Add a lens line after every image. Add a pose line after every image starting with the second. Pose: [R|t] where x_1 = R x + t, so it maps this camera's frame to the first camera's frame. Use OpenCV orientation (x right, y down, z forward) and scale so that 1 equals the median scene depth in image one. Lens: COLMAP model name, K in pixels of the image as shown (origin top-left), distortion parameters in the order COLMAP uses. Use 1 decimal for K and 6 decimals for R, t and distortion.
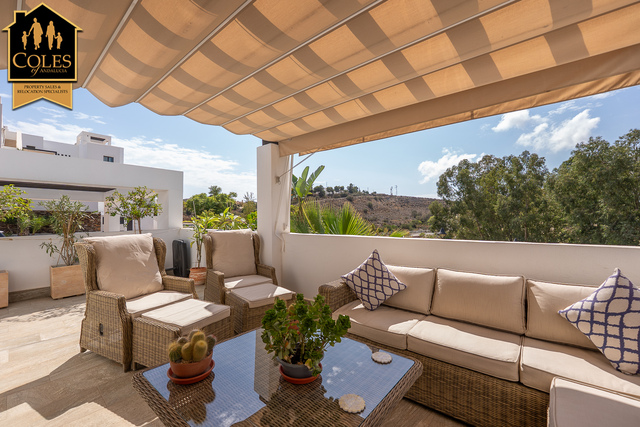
lens RADIAL K [[268.2, 0, 318.9], [0, 268.2, 214.7], [0, 0, 1]] dist [-0.008144, 0.000131]
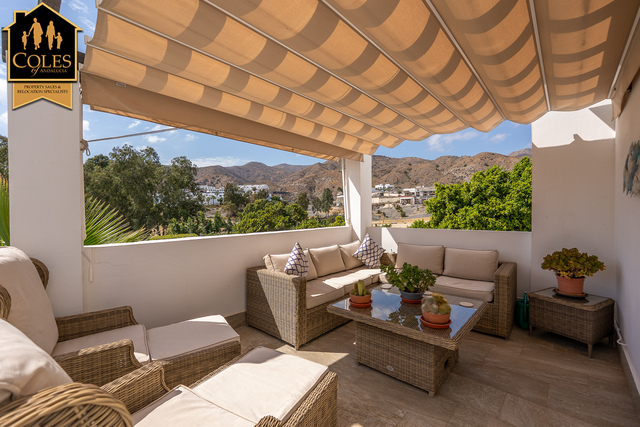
lens RADIAL K [[268.2, 0, 318.9], [0, 268.2, 214.7], [0, 0, 1]] dist [-0.008144, 0.000131]
pose [[0.036766, -0.006640, 0.999302, -0.751448], [-0.012871, 0.999892, 0.007118, -0.006625], [-0.999241, -0.013123, 0.036677, 0.602518]]
